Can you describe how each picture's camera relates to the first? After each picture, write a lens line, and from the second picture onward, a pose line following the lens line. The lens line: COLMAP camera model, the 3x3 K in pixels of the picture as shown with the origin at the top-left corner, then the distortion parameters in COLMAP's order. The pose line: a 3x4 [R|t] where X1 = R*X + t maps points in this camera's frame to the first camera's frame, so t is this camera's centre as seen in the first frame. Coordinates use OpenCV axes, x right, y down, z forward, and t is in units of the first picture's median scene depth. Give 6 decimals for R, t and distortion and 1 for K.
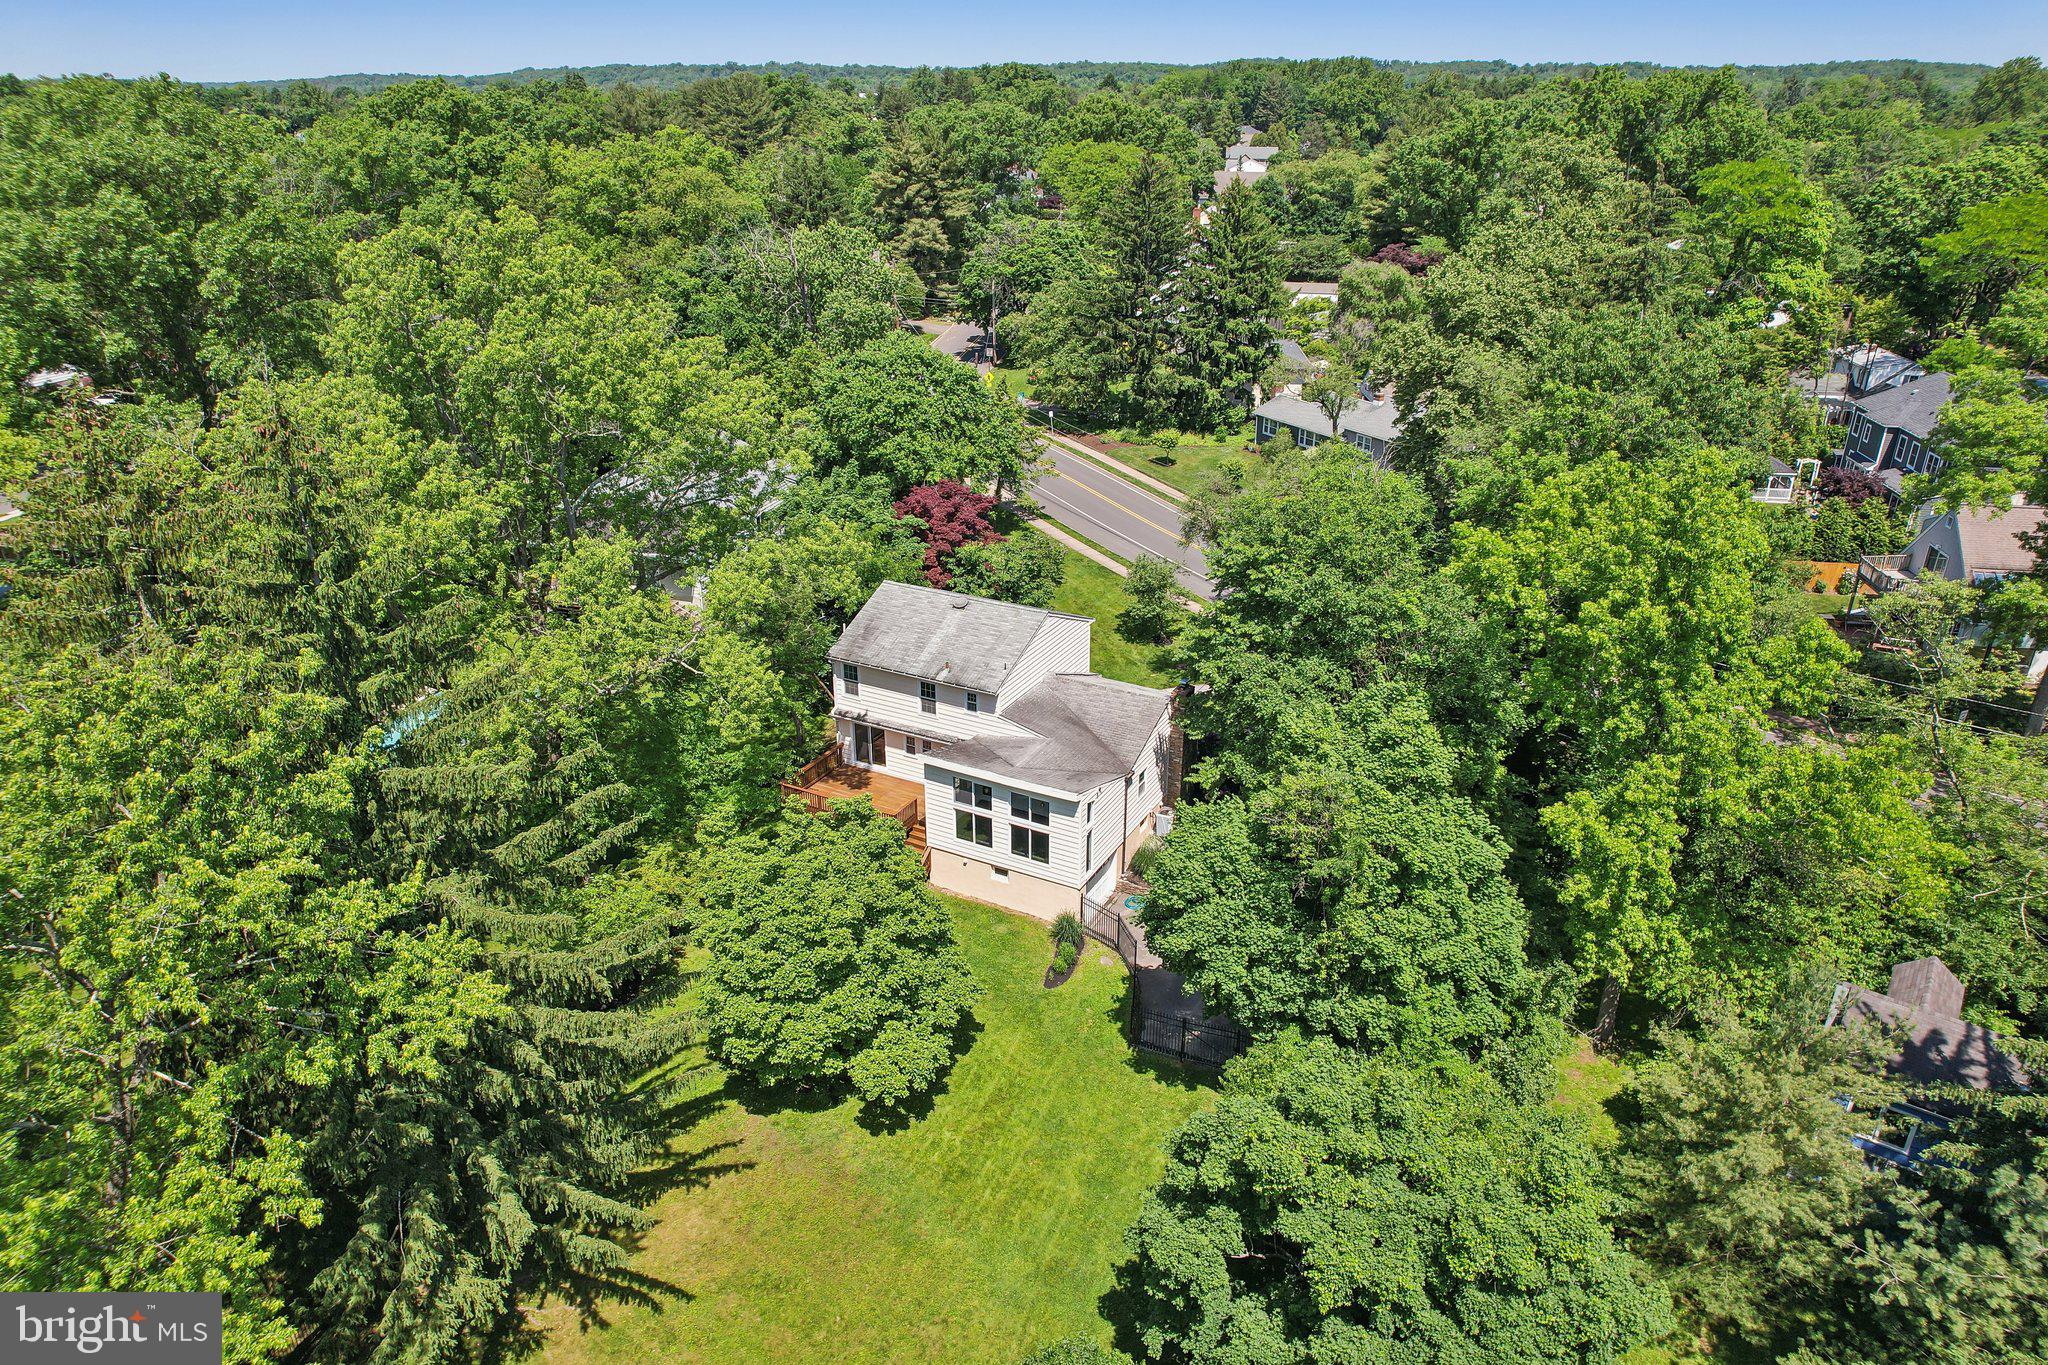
lens RADIAL K [[1313.9, 0, 1024.0], [0, 1313.9, 682.5], [0, 0, 1]] dist [-0.056744, 0.000120]
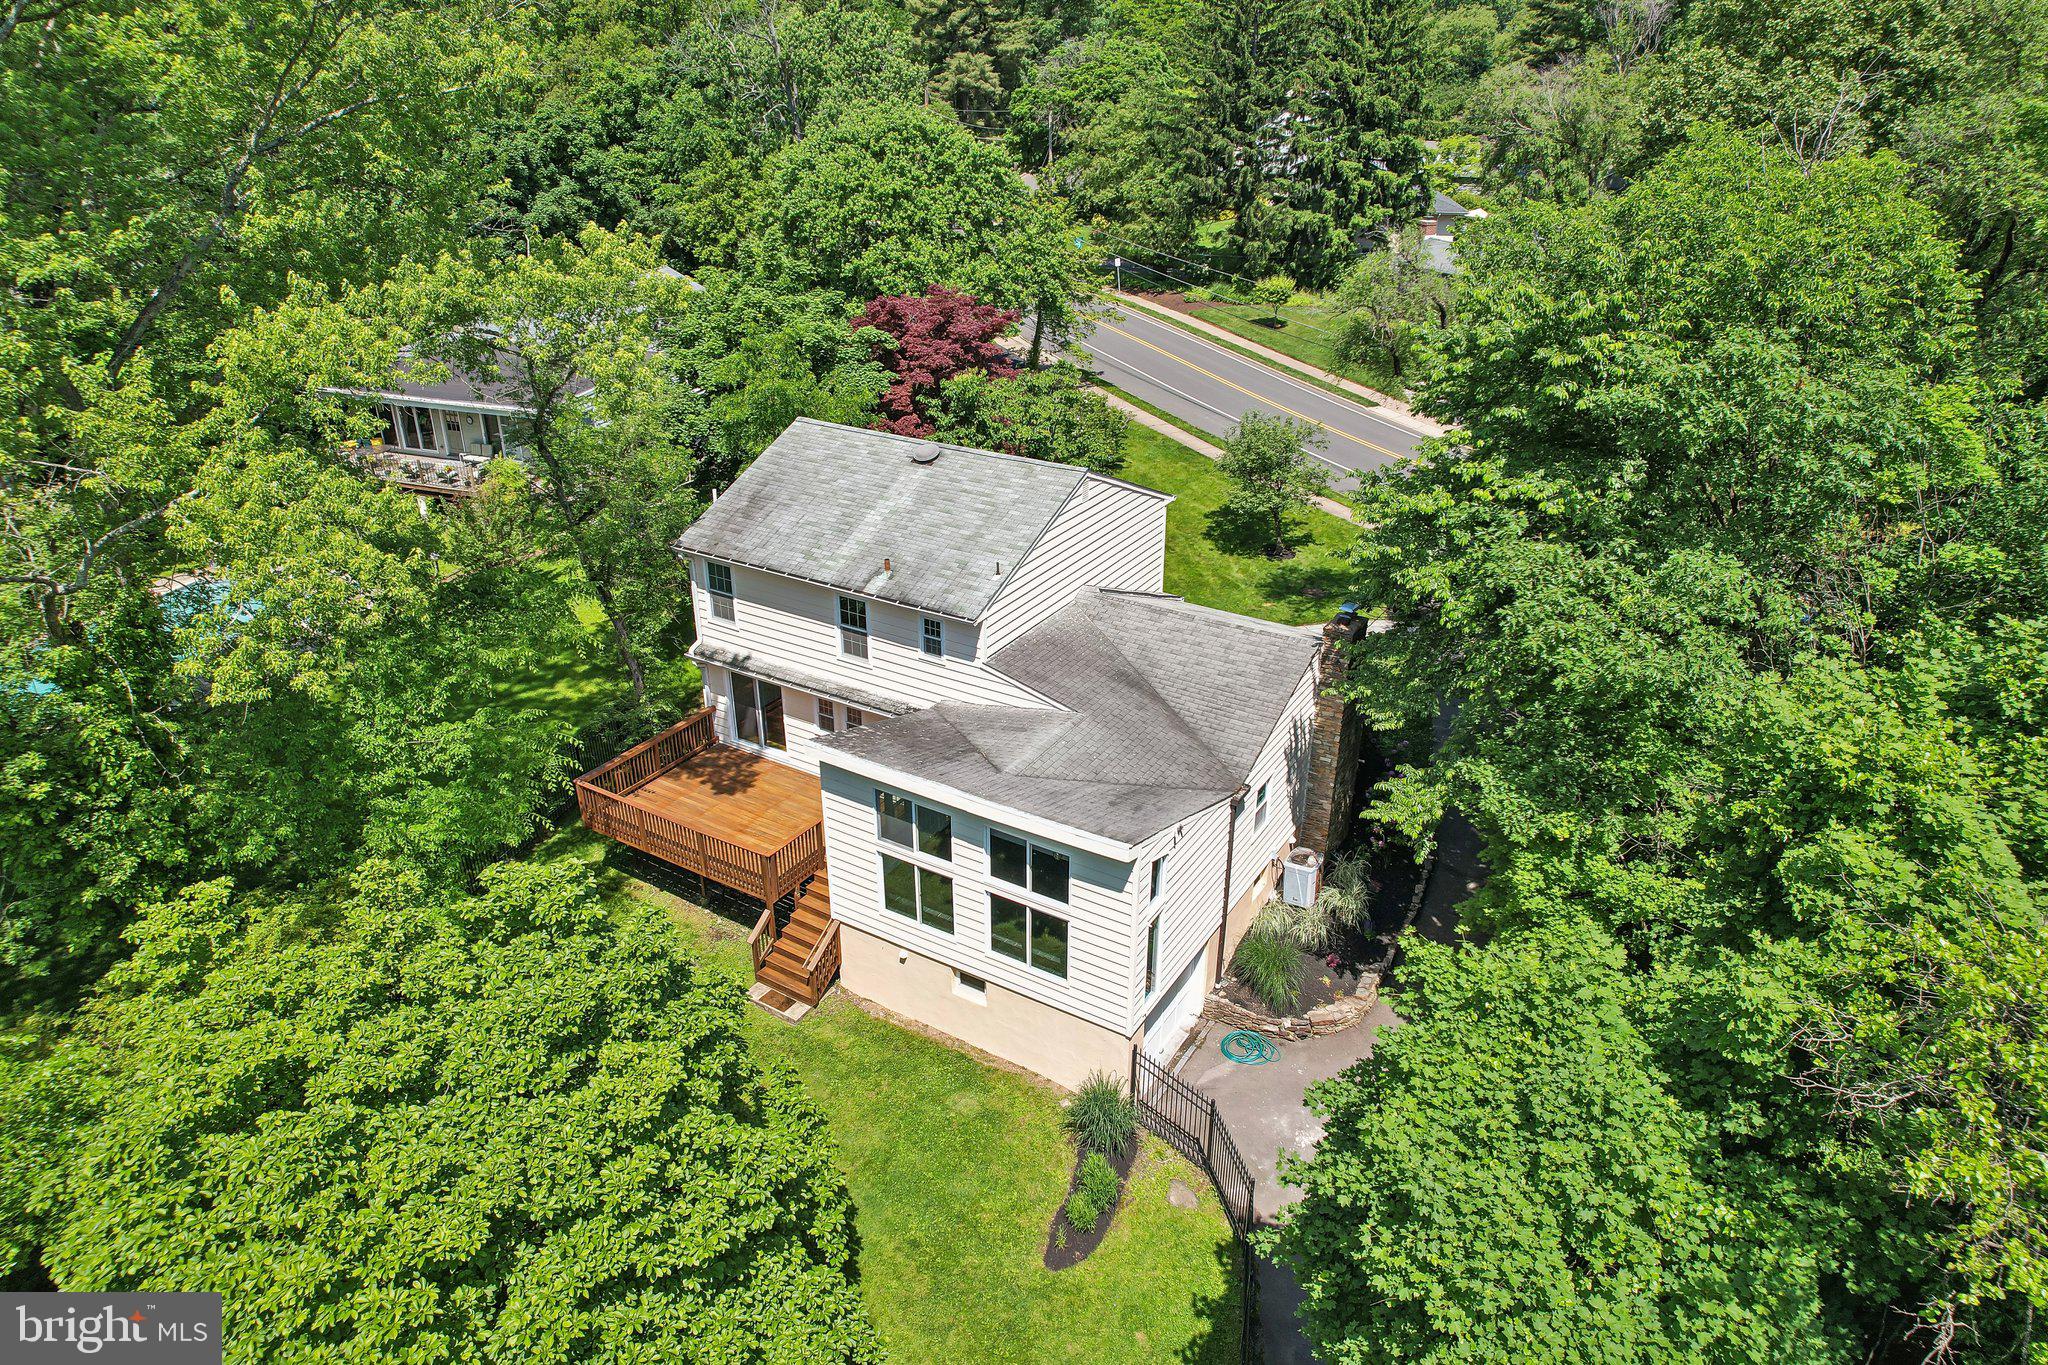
lens RADIAL K [[1313.9, 0, 1024.0], [0, 1313.9, 682.5], [0, 0, 1]] dist [-0.056744, 0.000120]
pose [[0.998358, 0.027501, -0.050251, 0.020702], [-0.025460, 0.998842, 0.040818, 0.009790], [0.051315, -0.039471, 0.997902, 0.451161]]
